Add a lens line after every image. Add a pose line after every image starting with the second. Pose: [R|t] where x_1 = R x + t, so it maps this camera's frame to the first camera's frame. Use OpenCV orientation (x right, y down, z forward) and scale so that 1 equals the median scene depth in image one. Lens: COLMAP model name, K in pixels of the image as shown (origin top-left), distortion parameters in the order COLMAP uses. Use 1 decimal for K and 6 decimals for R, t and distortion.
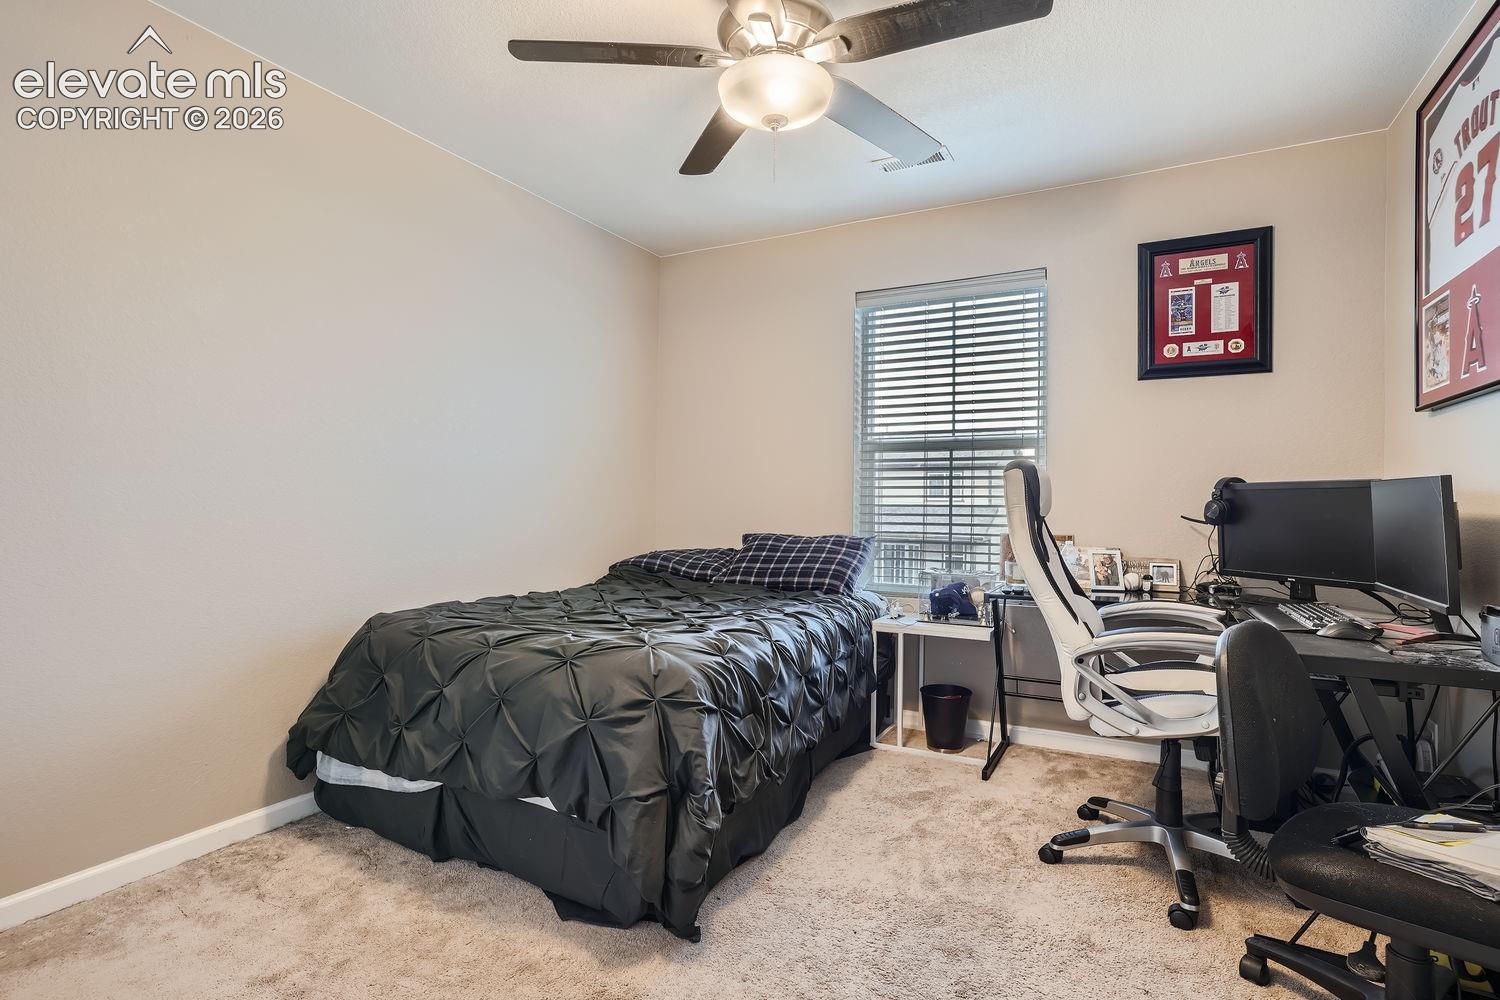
lens RADIAL K [[731.9, 0, 759.7], [0, 731.9, 499.5], [0, 0, 1]] dist [-0.036098, 0.011995]
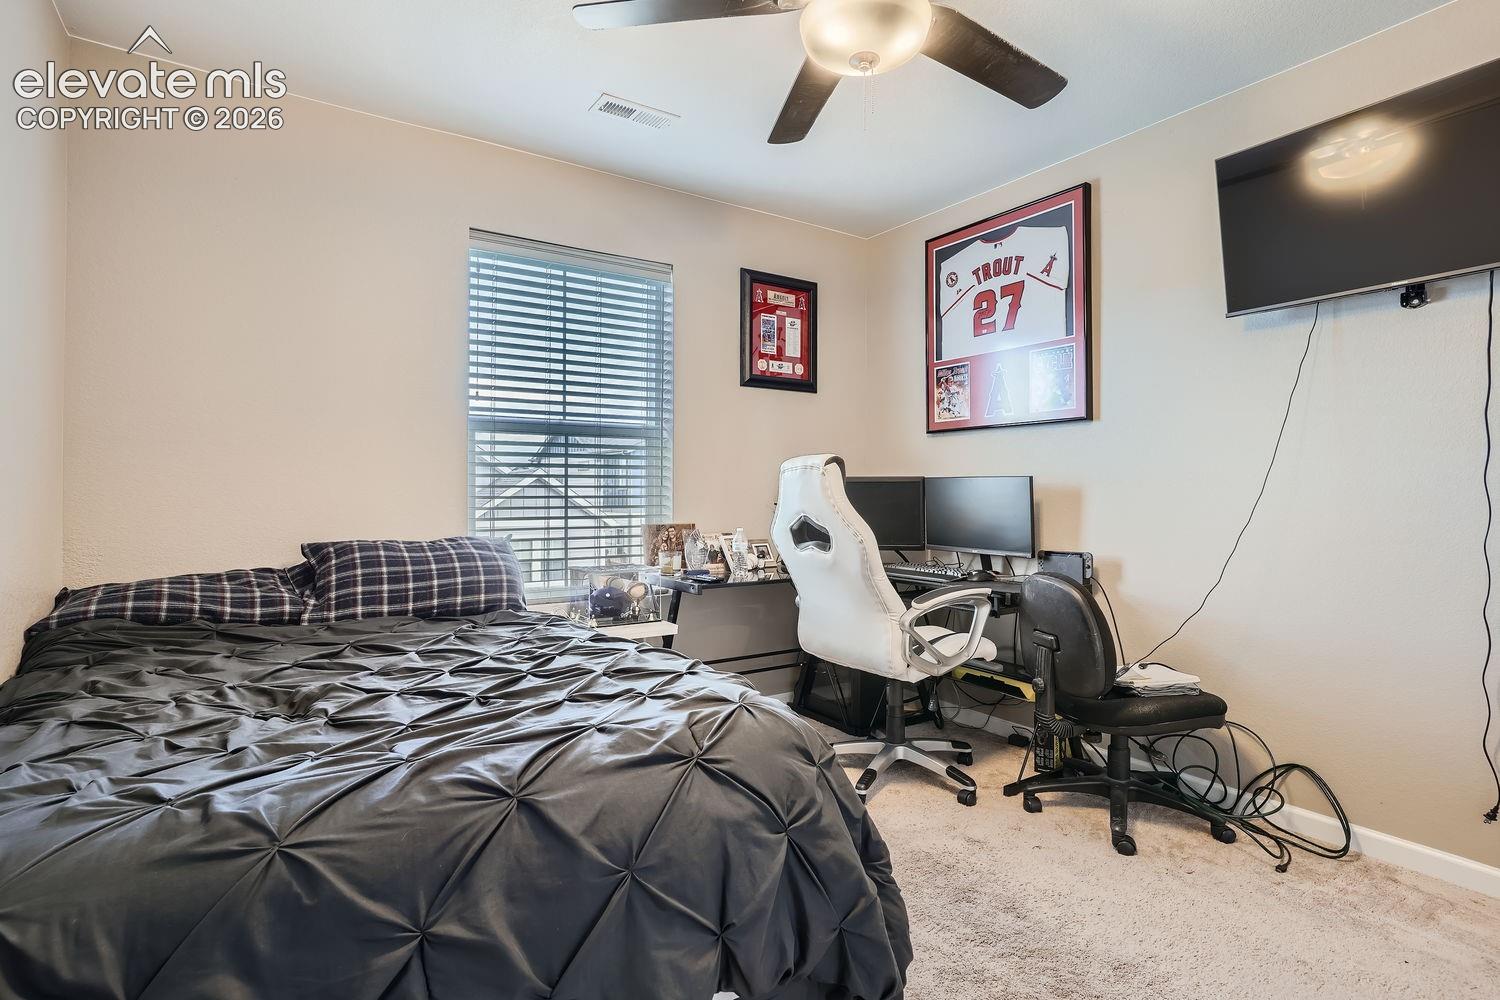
lens RADIAL K [[731.9, 0, 762.9], [0, 731.9, 494.2], [0, 0, 1]] dist [-0.036098, 0.011995]
pose [[0.470776, -0.010622, 0.882189, -0.500770], [-0.001337, 0.999918, 0.012753, -0.007217], [-0.882252, -0.007184, 0.470723, 0.427911]]
